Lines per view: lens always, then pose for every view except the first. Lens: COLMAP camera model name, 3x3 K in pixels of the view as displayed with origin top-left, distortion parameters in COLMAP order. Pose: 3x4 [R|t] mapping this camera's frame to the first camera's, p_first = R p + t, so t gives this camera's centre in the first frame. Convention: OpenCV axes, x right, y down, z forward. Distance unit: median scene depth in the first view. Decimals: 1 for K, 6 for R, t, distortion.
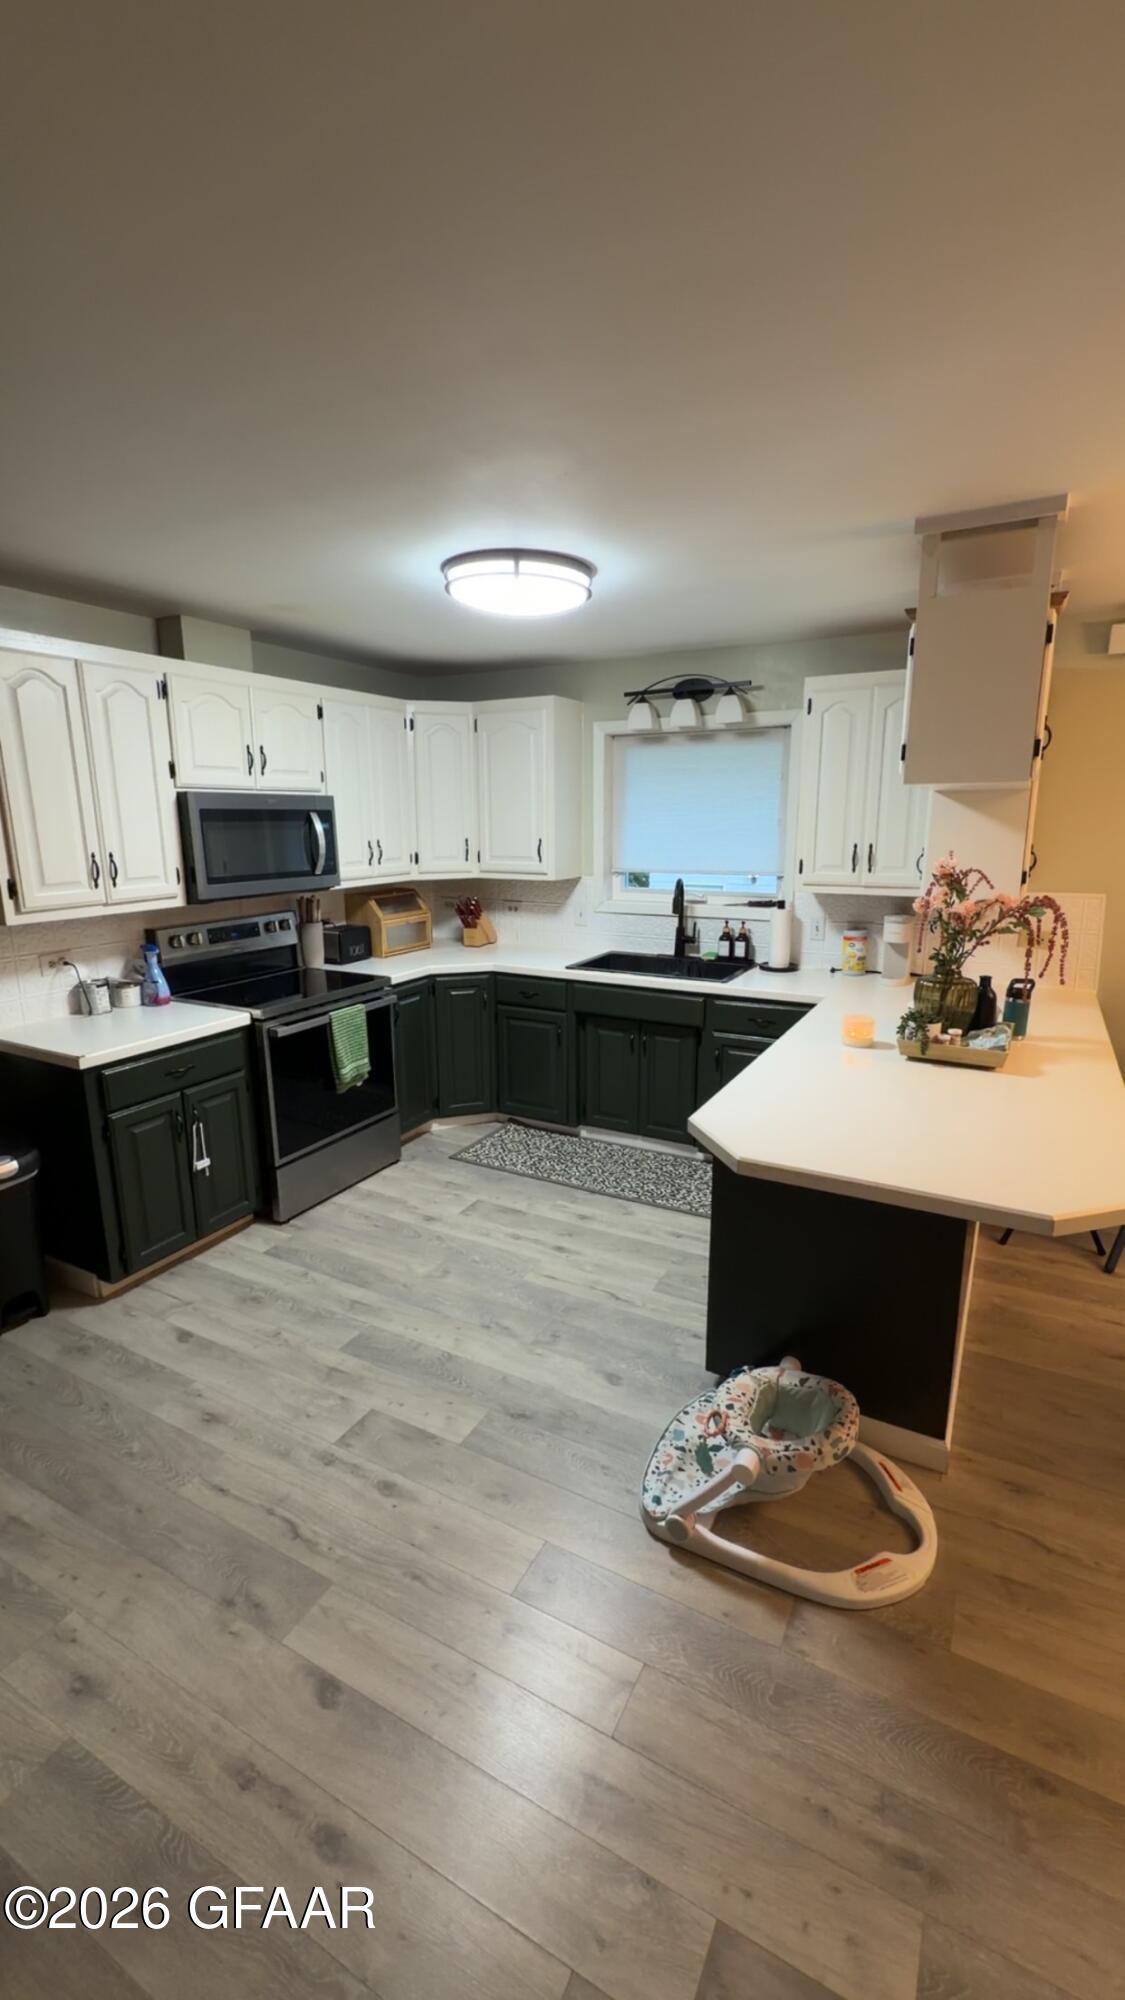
lens RADIAL K [[840.3, 0, 560.6], [0, 840.3, 1001.3], [0, 0, 1]] dist [0.001474, -0.000228]
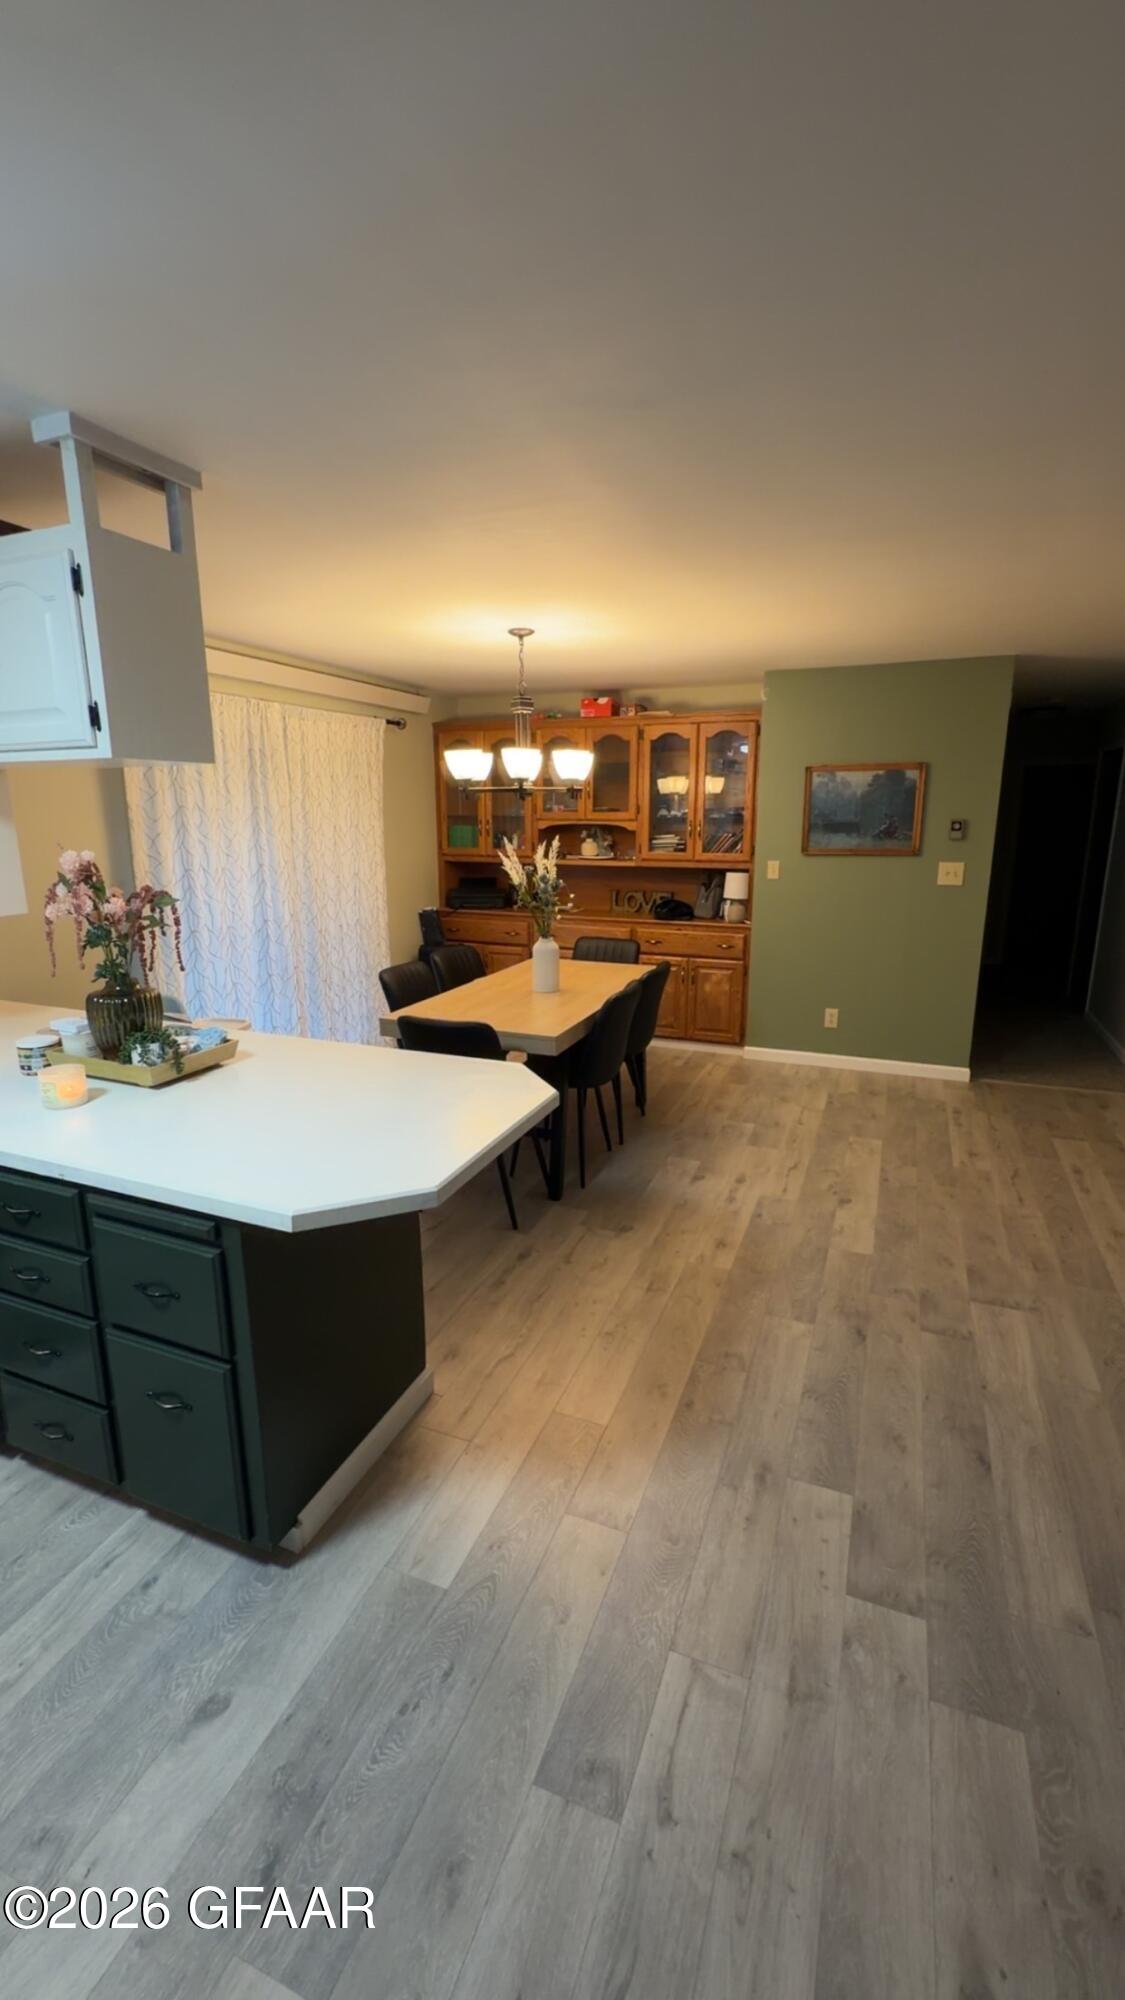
lens RADIAL K [[840.3, 0, 564.4], [0, 840.3, 1003.2], [0, 0, 1]] dist [0.001474, -0.000228]
pose [[-0.118224, -0.213310, 0.969805, -0.343576], [0.221124, 0.946475, 0.235135, -0.094263], [-0.968053, 0.242246, -0.064728, 0.506840]]
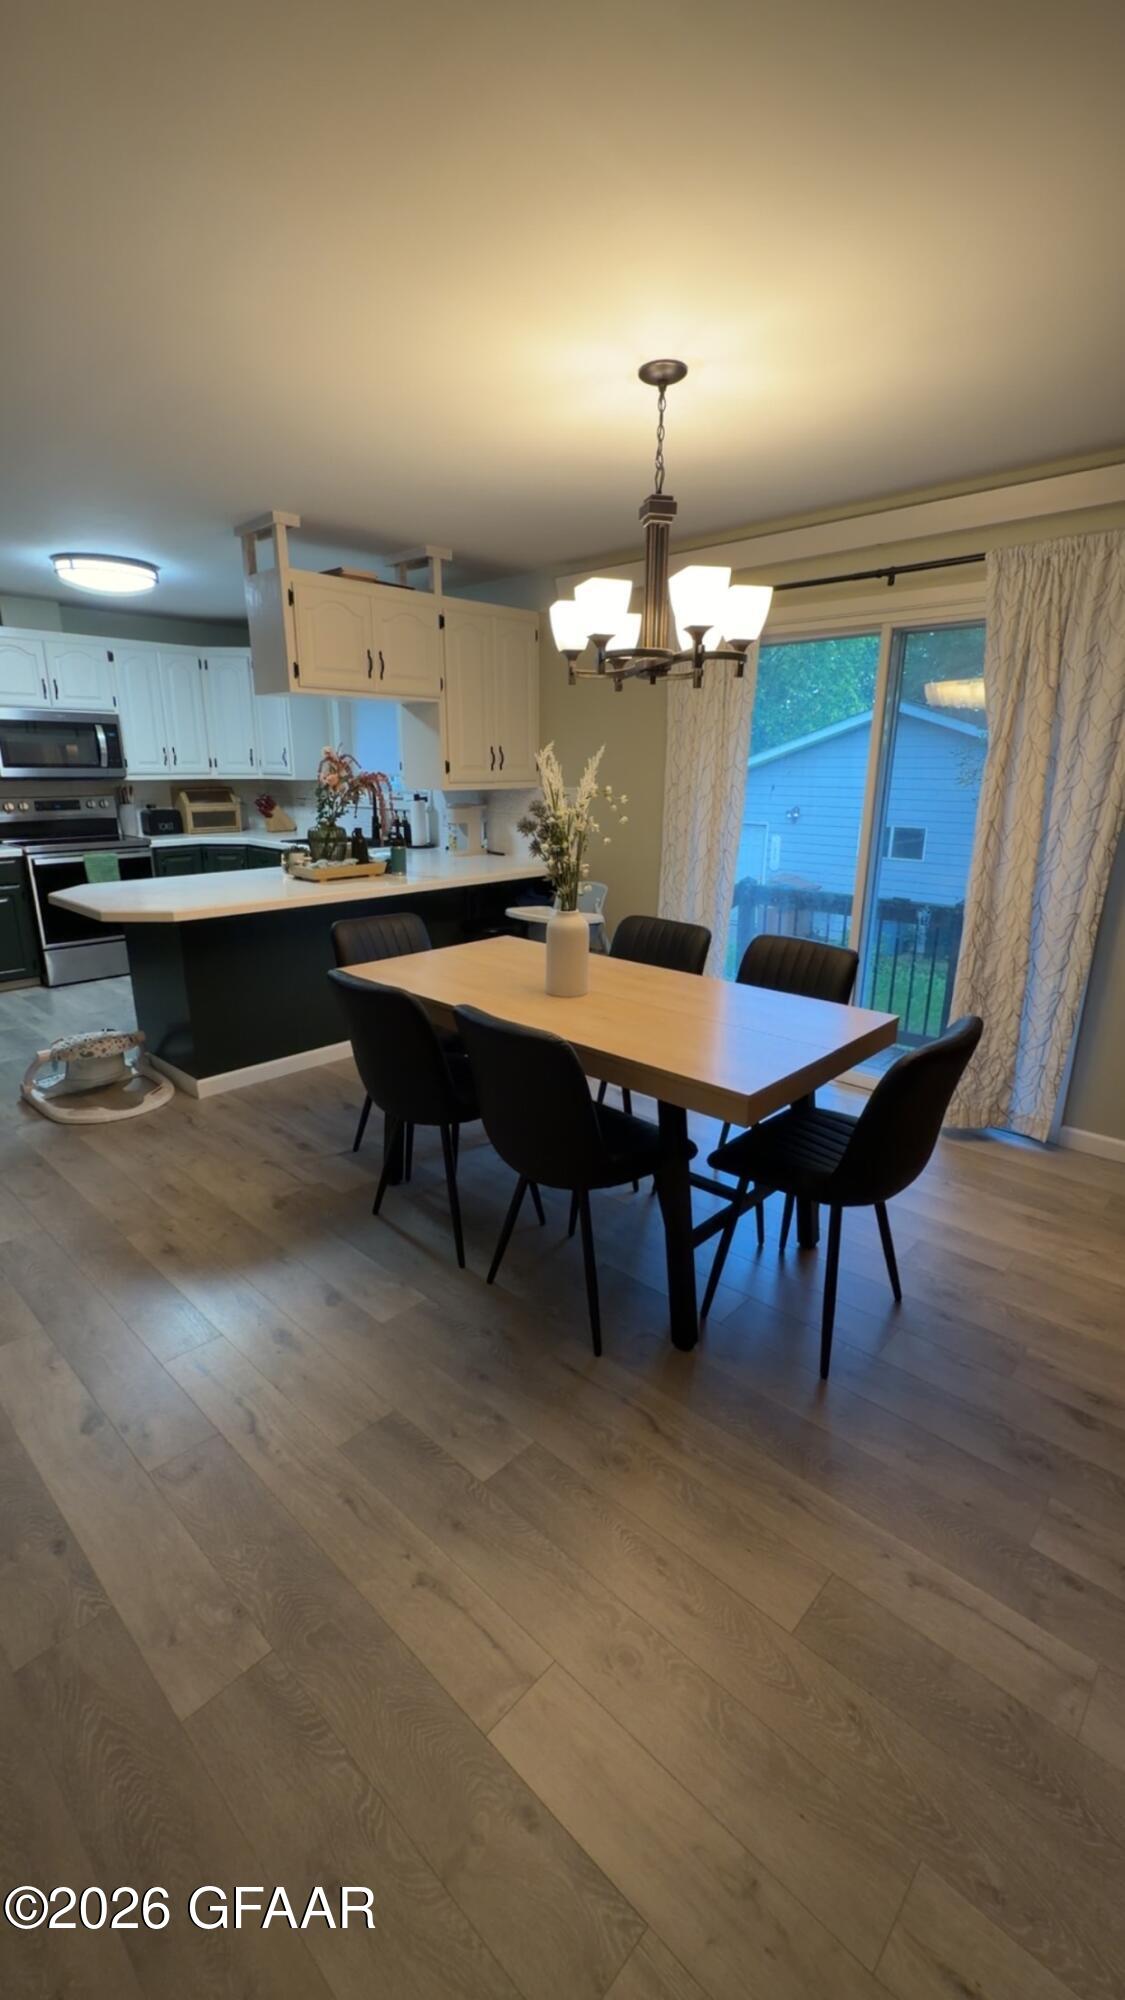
lens RADIAL K [[840.3, 0, 561.3], [0, 840.3, 1005.1], [0, 0, 1]] dist [0.001474, -0.000228]
pose [[0.966977, 0.080001, -0.241982, 1.030069], [-0.064974, 0.995466, 0.069467, 0.130960], [0.246442, -0.051451, 0.967791, -0.312949]]
